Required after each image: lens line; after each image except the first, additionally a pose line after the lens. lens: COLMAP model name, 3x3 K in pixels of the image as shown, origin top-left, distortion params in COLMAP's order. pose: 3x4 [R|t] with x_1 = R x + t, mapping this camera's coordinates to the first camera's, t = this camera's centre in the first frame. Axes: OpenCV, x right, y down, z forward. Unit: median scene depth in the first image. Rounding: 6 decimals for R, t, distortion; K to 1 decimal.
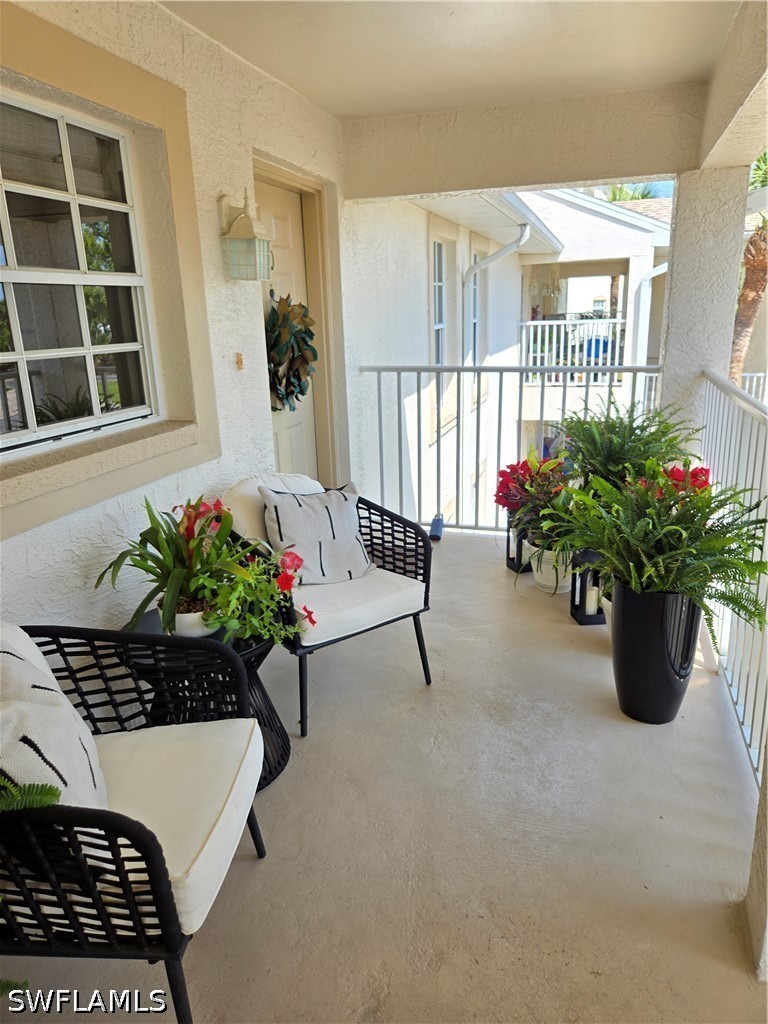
lens RADIAL K [[699.1, 0, 378.4], [0, 699.1, 513.1], [0, 0, 1]] dist [0.052381, -0.039173]
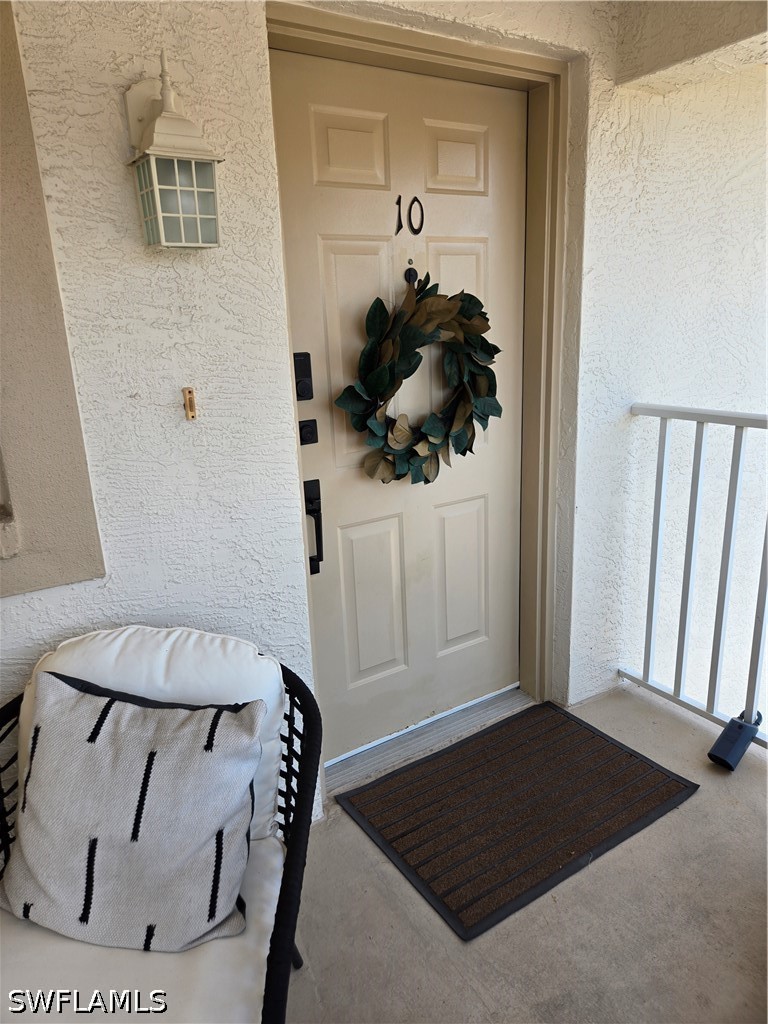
lens RADIAL K [[699.1, 0, 378.4], [0, 699.1, 513.1], [0, 0, 1]] dist [0.052381, -0.039173]
pose [[0.765920, 0.174163, -0.618897, 0.201612], [-0.167151, 0.983451, 0.069892, -0.152060], [0.620827, 0.049918, 0.782356, 0.524935]]
